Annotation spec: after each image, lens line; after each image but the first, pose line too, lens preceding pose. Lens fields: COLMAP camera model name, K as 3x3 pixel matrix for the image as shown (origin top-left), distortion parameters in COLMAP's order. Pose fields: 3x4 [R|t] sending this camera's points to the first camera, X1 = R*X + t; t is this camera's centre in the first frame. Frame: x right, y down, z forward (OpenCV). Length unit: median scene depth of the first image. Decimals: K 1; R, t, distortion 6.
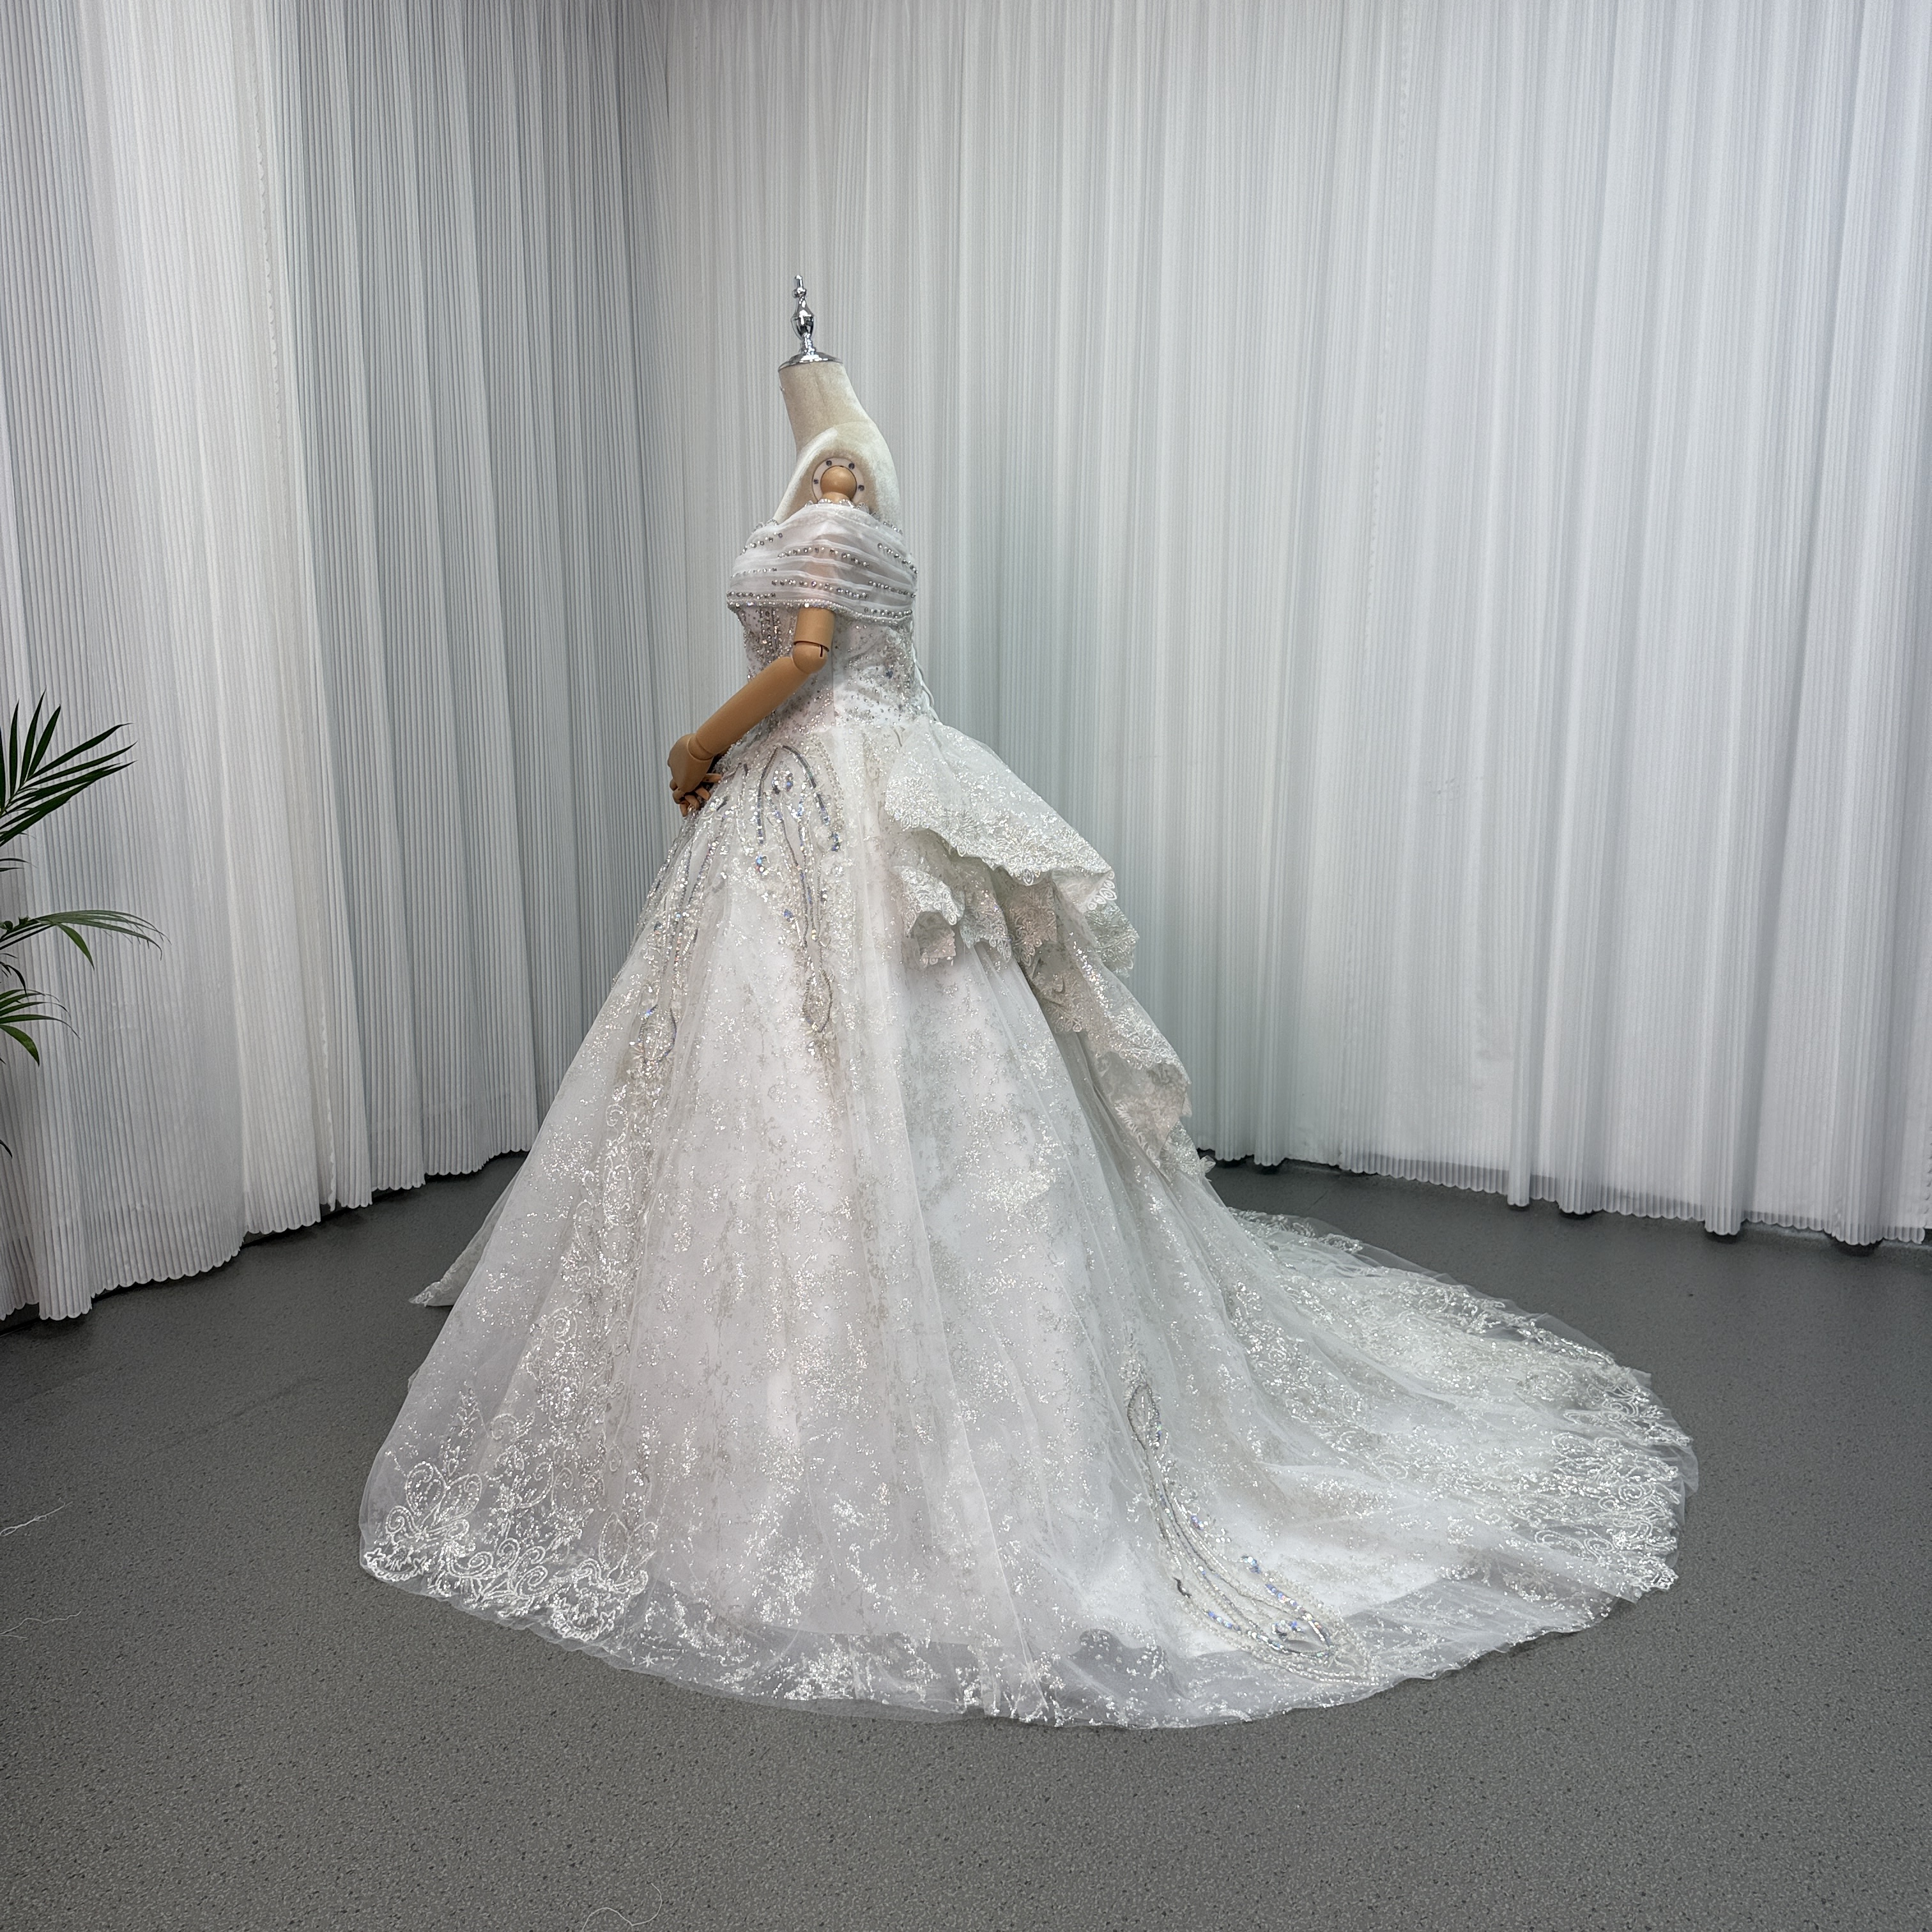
lens RADIAL K [[1855.8, 0, 965.5], [0, 1855.8, 1044.7], [0, 0, 1]] dist [0.171314, -0.385175]
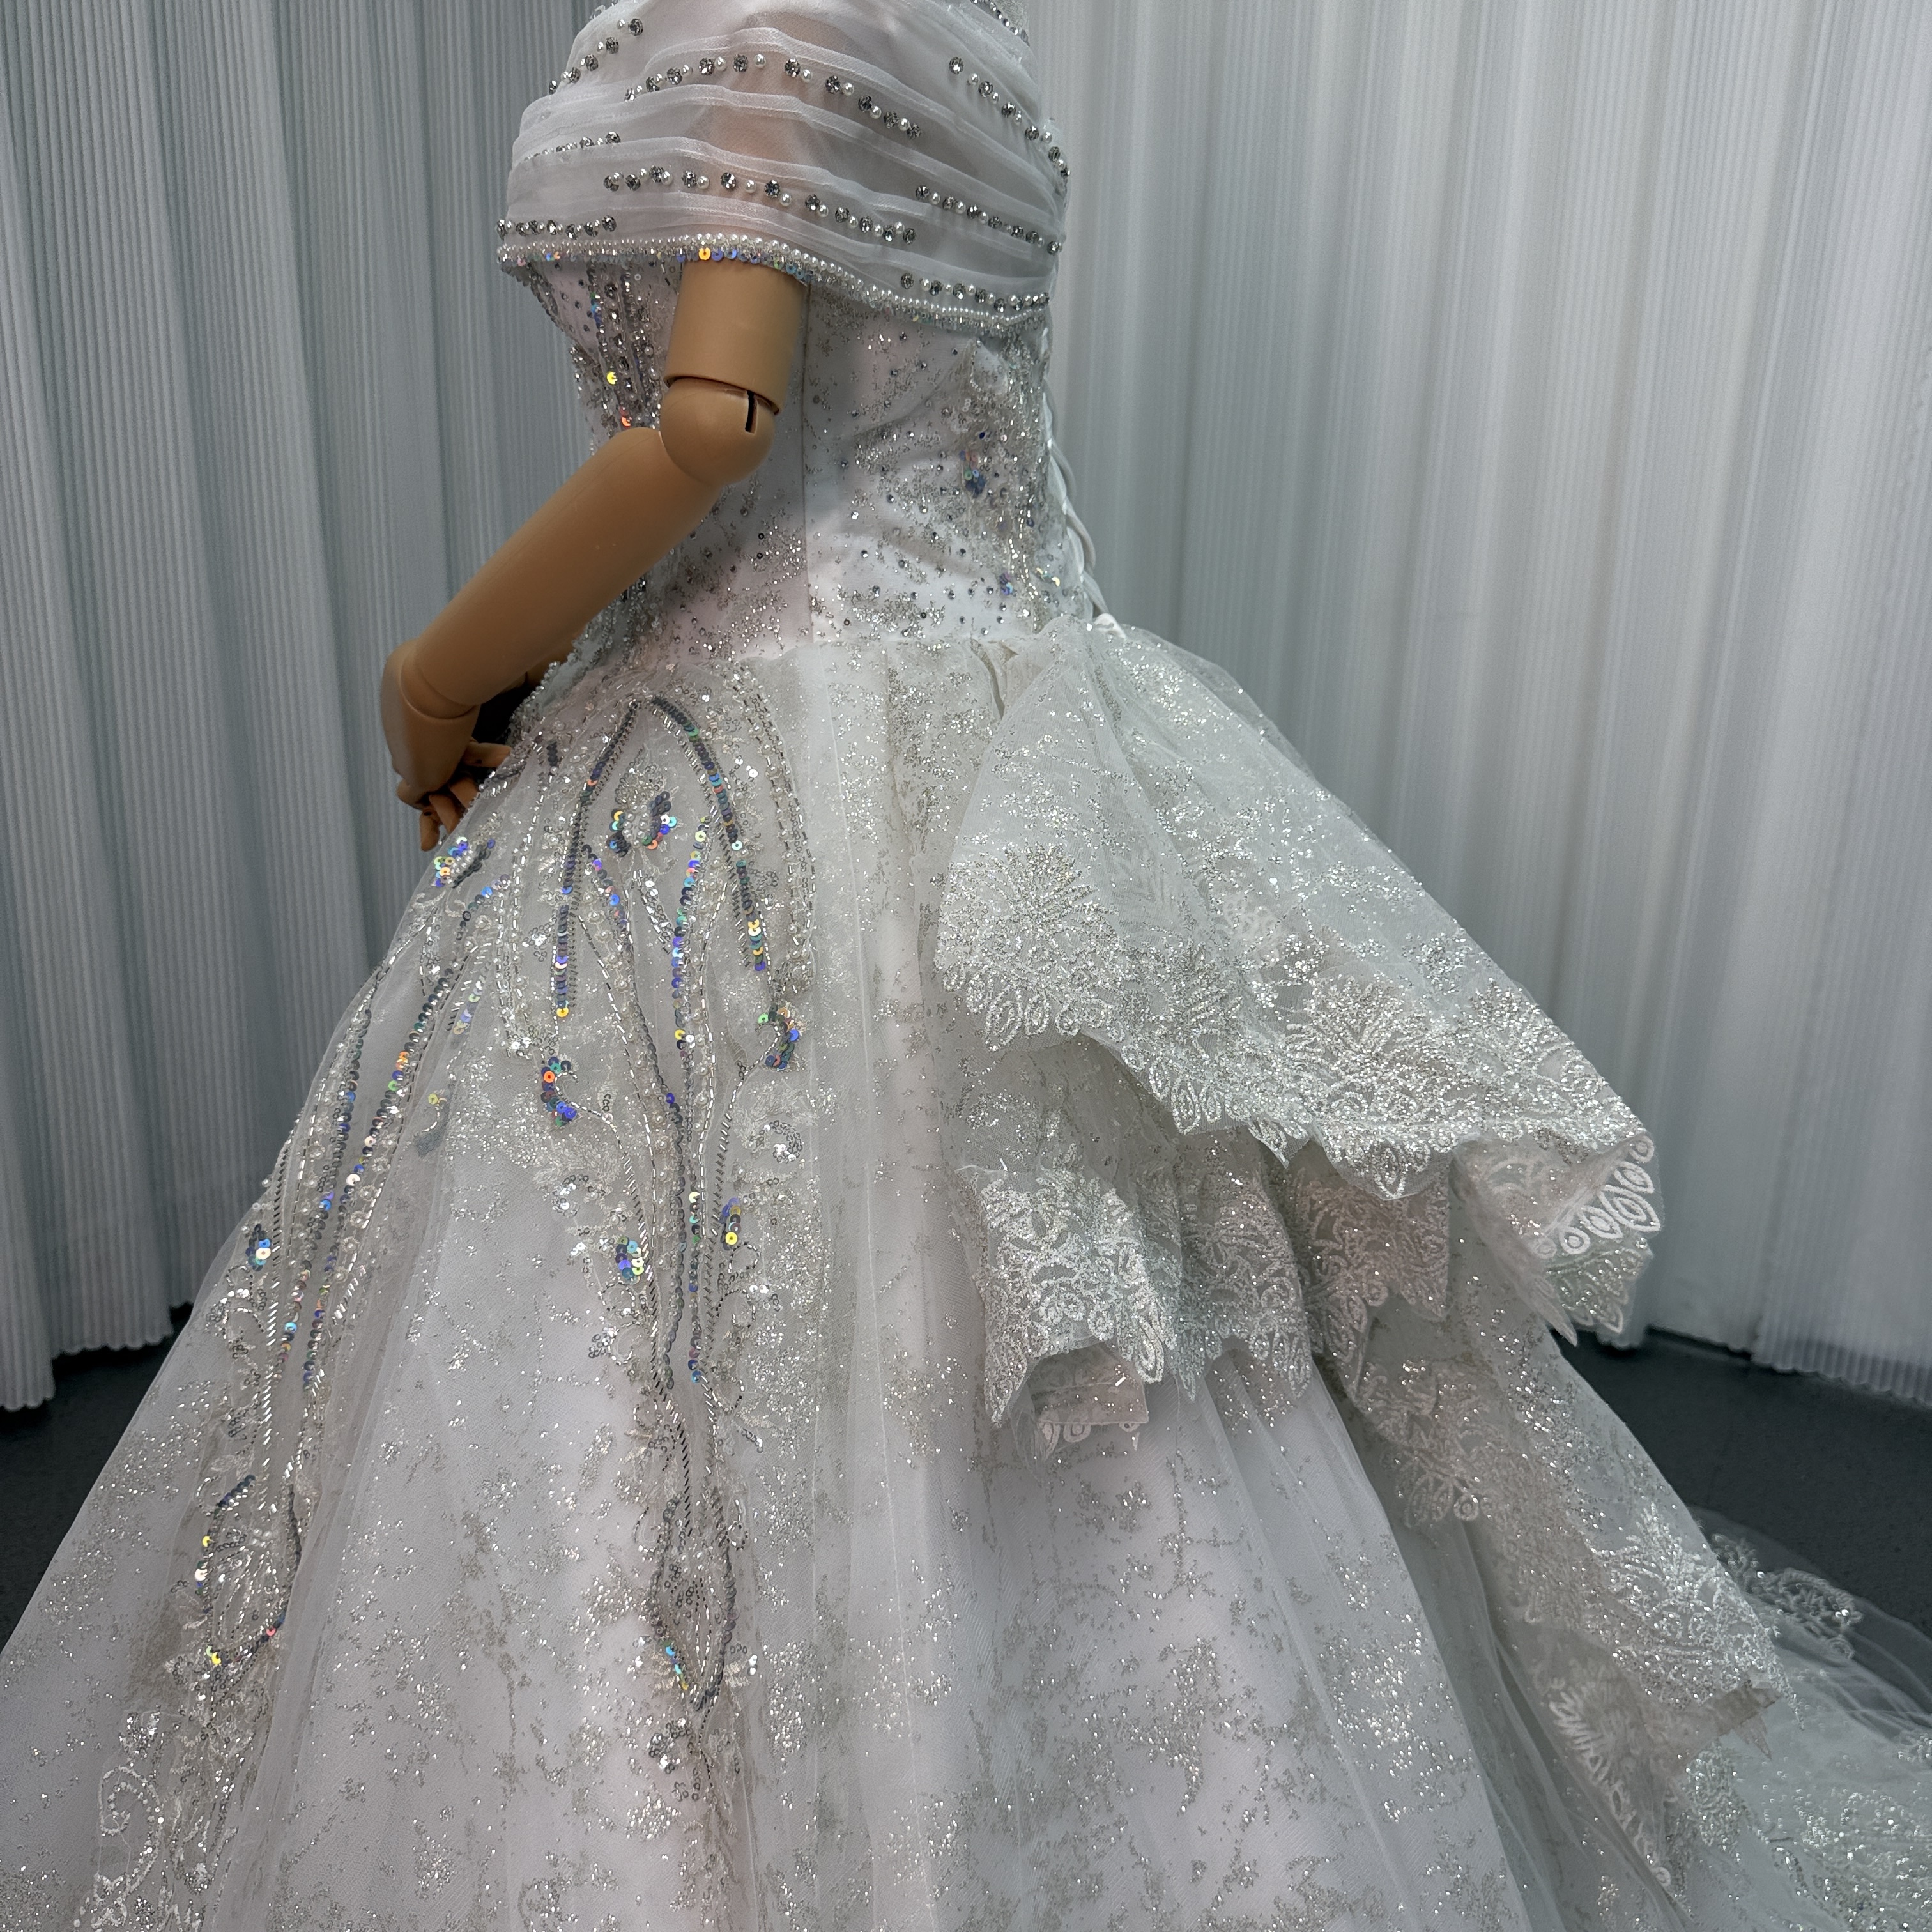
lens RADIAL K [[1855.8, 0, 965.5], [0, 1855.8, 1044.7], [0, 0, 1]] dist [0.171314, -0.385175]
pose [[0.997913, 0.039596, -0.051007, -0.021744], [-0.033294, 0.992339, 0.118978, -0.142863], [0.055328, -0.117031, 0.991586, 0.671588]]
